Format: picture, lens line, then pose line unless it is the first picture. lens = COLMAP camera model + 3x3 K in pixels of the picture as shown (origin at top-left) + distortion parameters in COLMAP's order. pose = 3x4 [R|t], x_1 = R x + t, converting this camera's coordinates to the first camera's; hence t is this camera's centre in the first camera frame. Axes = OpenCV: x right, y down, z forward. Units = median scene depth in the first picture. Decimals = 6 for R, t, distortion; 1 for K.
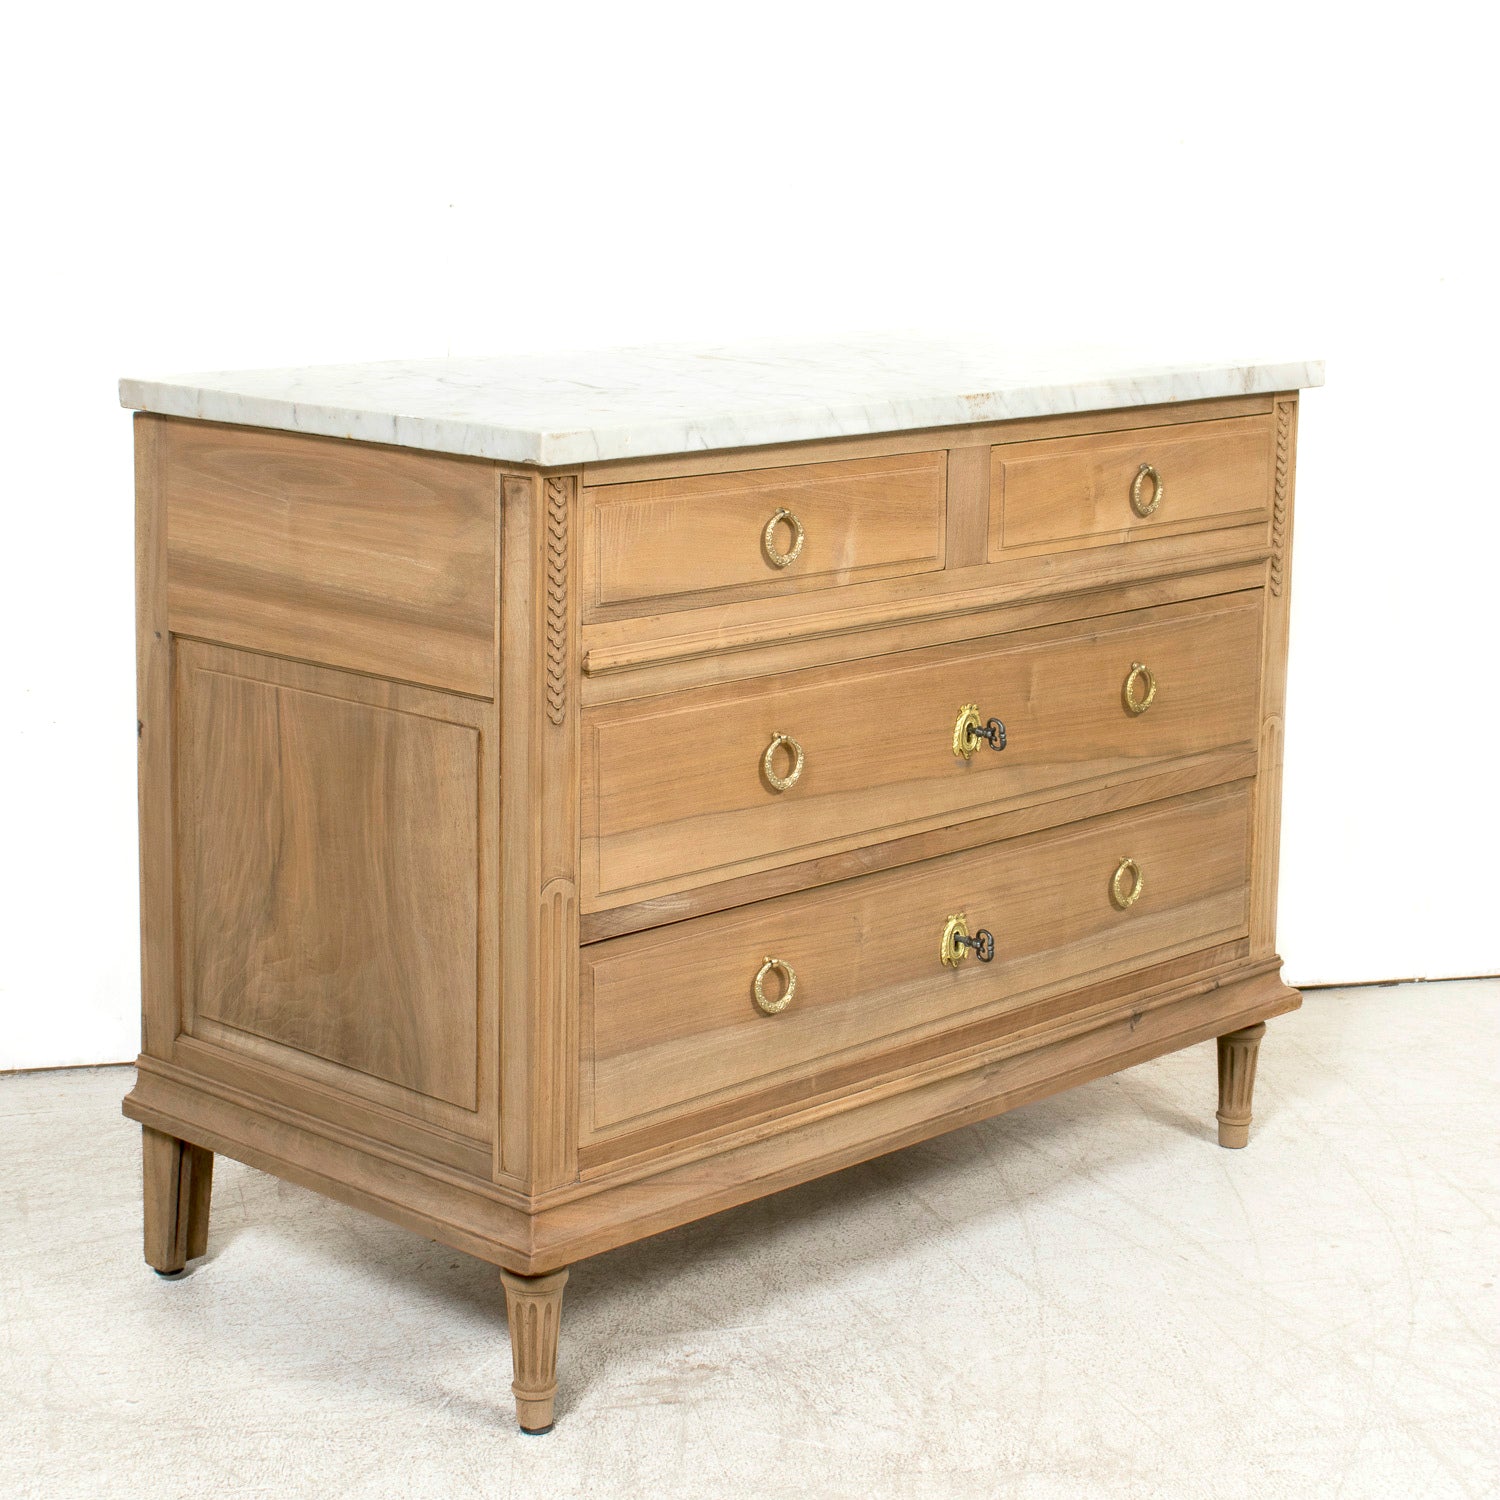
lens RADIAL K [[2968.4, 0, 646.4], [0, 2968.4, 610.0], [0, 0, 1]] dist [0.025878, 0.000000]
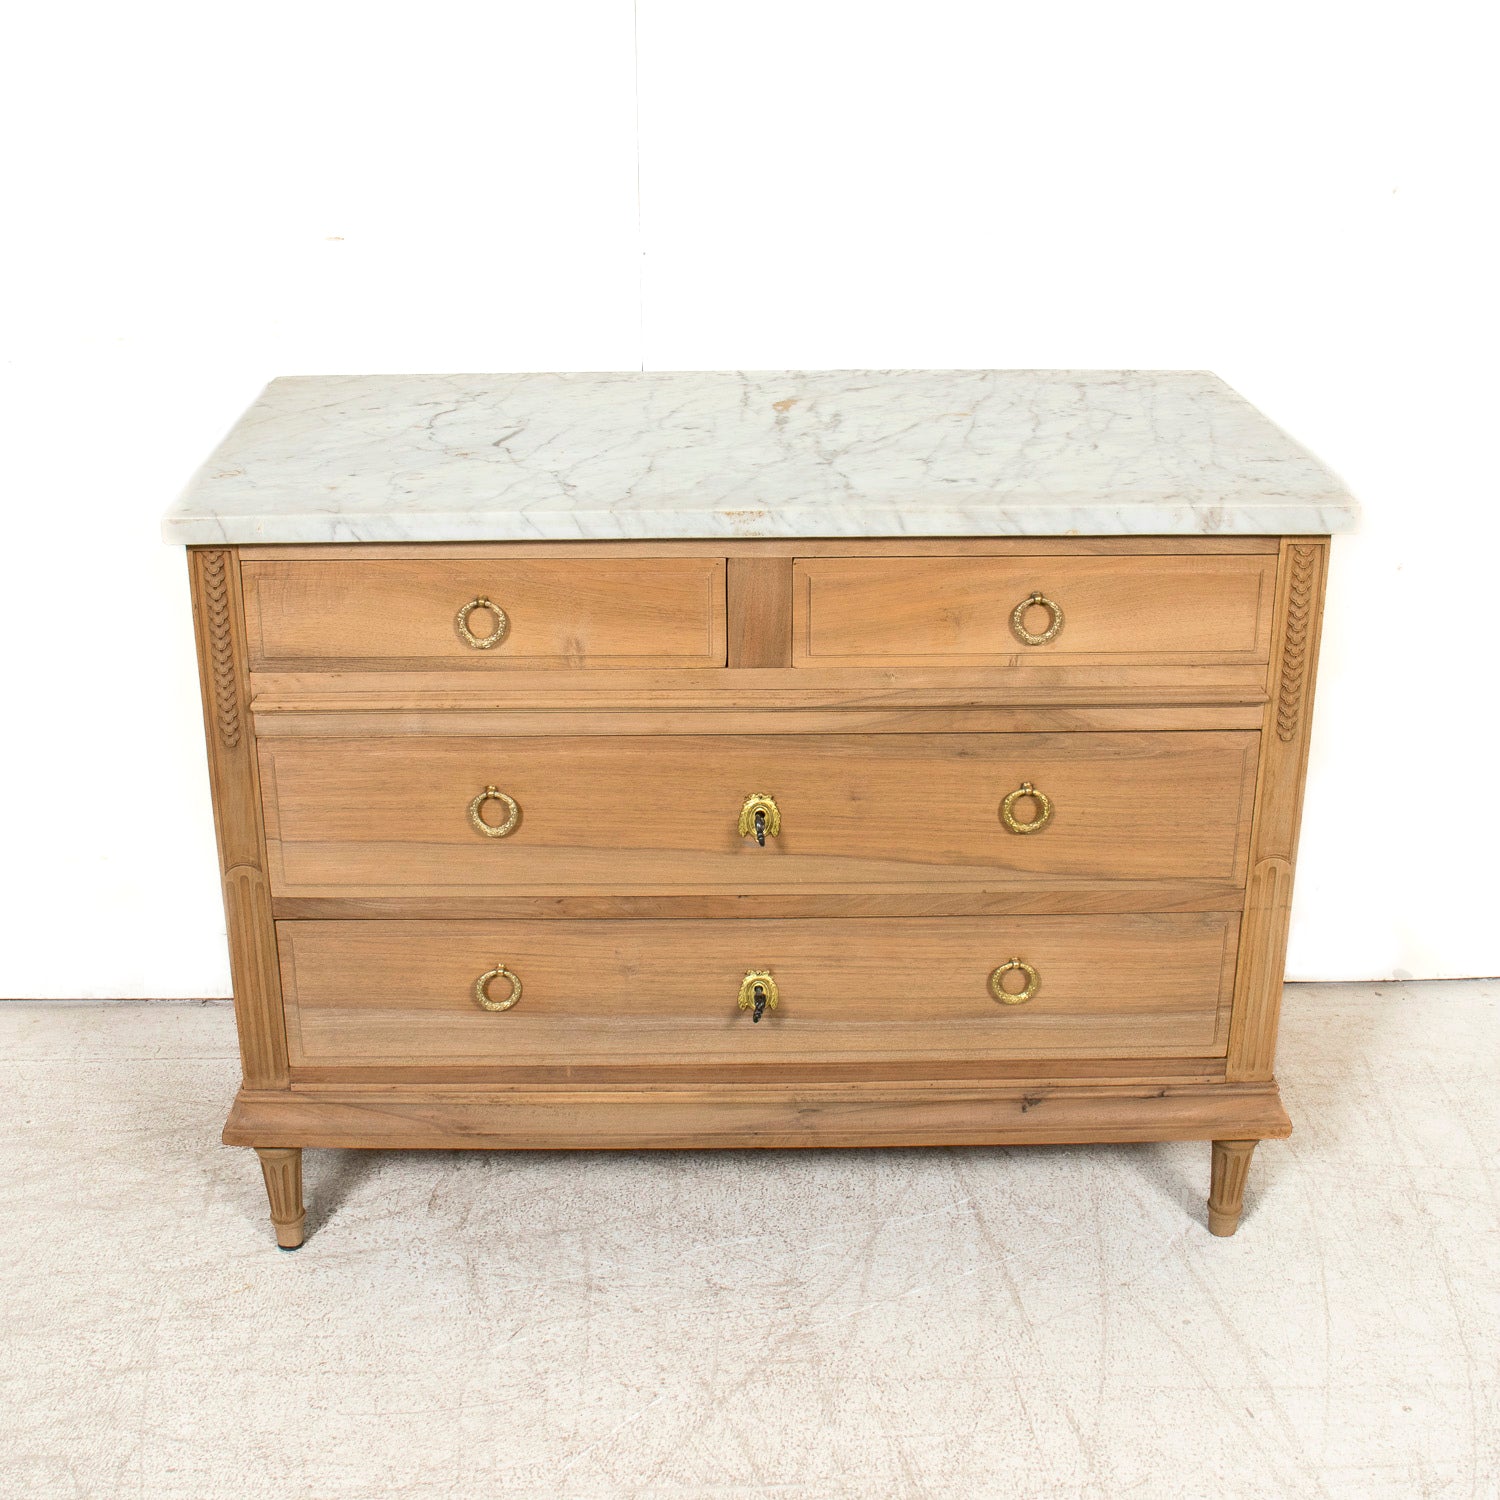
lens RADIAL K [[2002.4, 0, 730.5], [0, 2002.4, 671.9], [0, 0, 1]] dist [-0.116745, 0.000000]
pose [[0.720908, 0.240932, -0.649802, 0.592632], [-0.102262, 0.964342, 0.244105, -0.195279], [0.685444, -0.109527, 0.719840, 0.524374]]
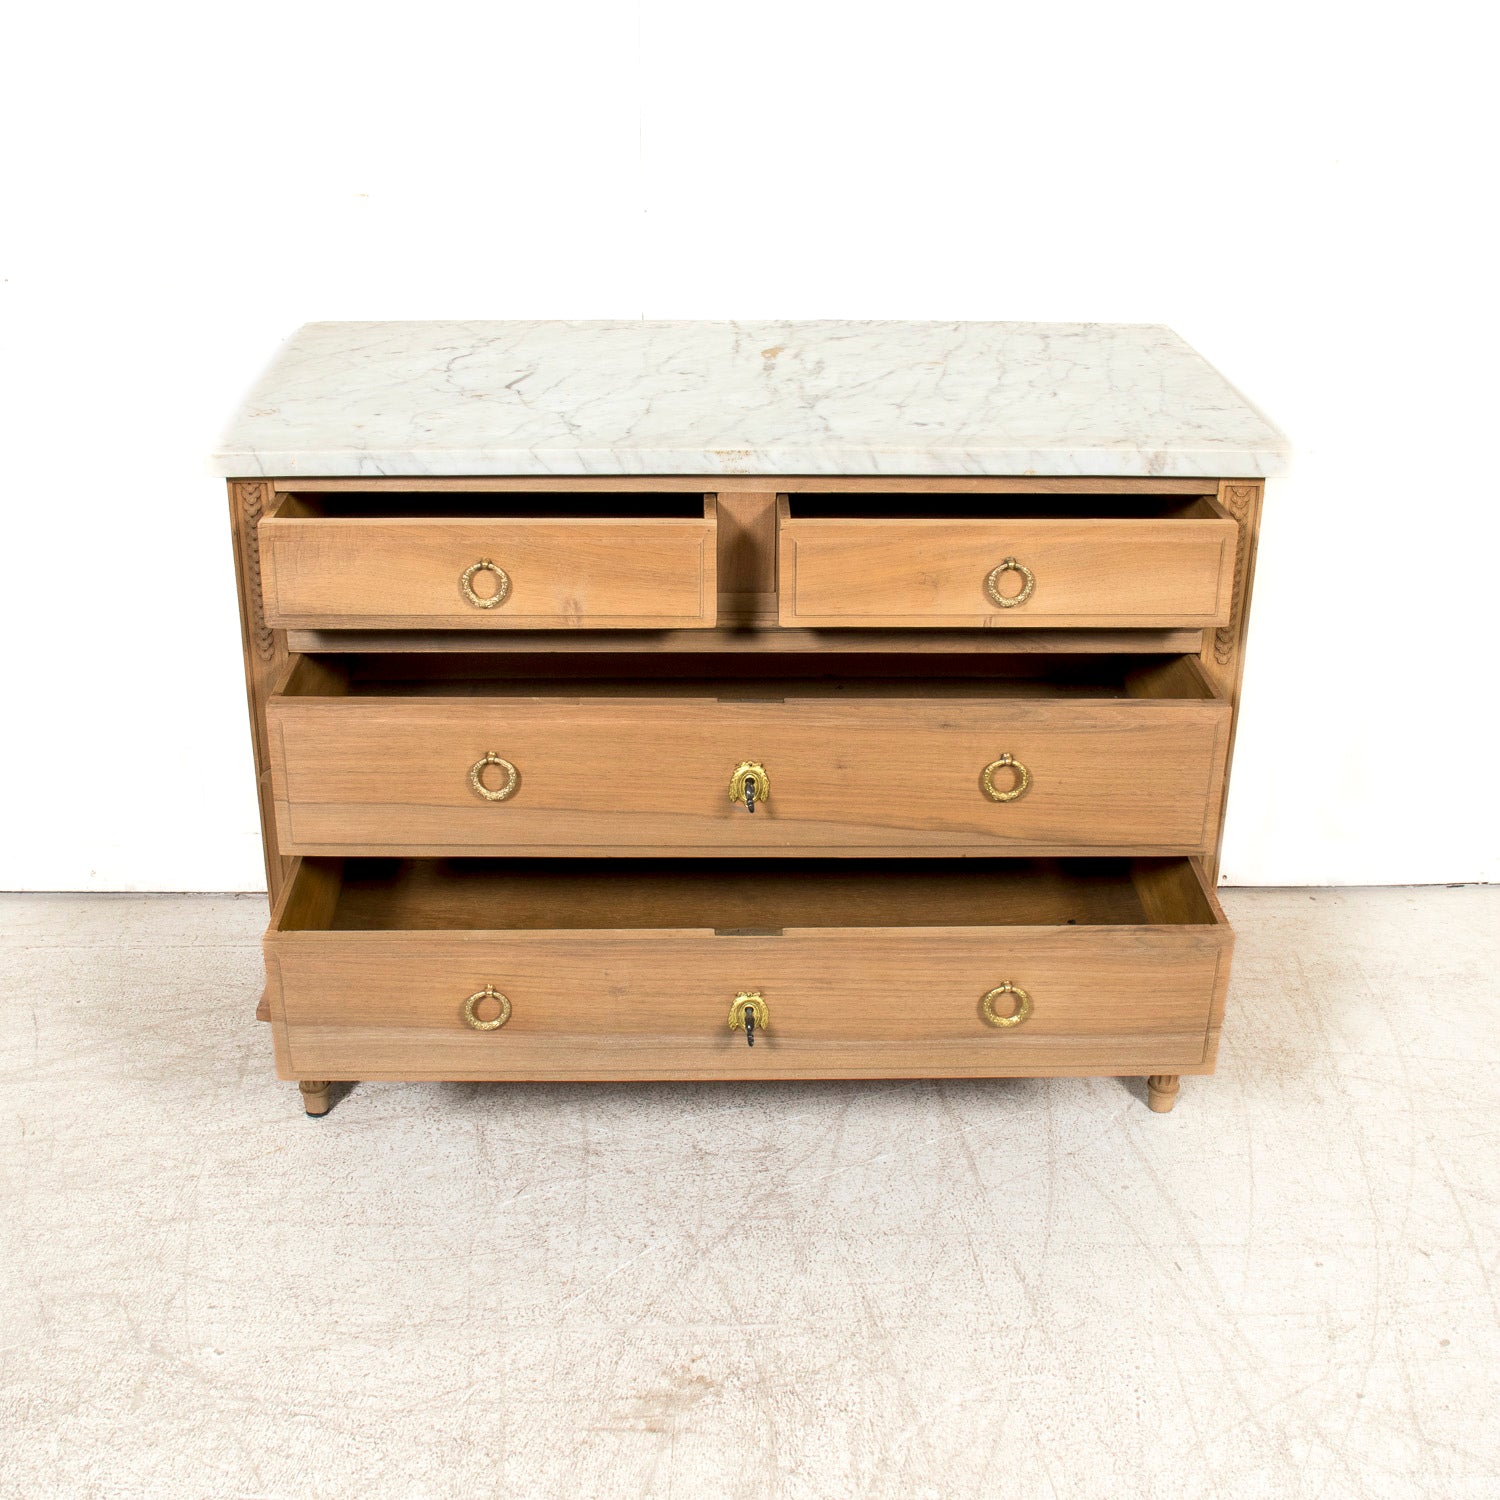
lens RADIAL K [[1910.8, 0, 733.1], [0, 1910.8, 684.7], [0, 0, 1]] dist [-0.128904, 0.000000]
pose [[0.719602, 0.277282, -0.636622, 0.622129], [-0.112271, 0.951209, 0.287396, -0.204798], [0.685250, -0.135337, 0.715623, 0.498466]]
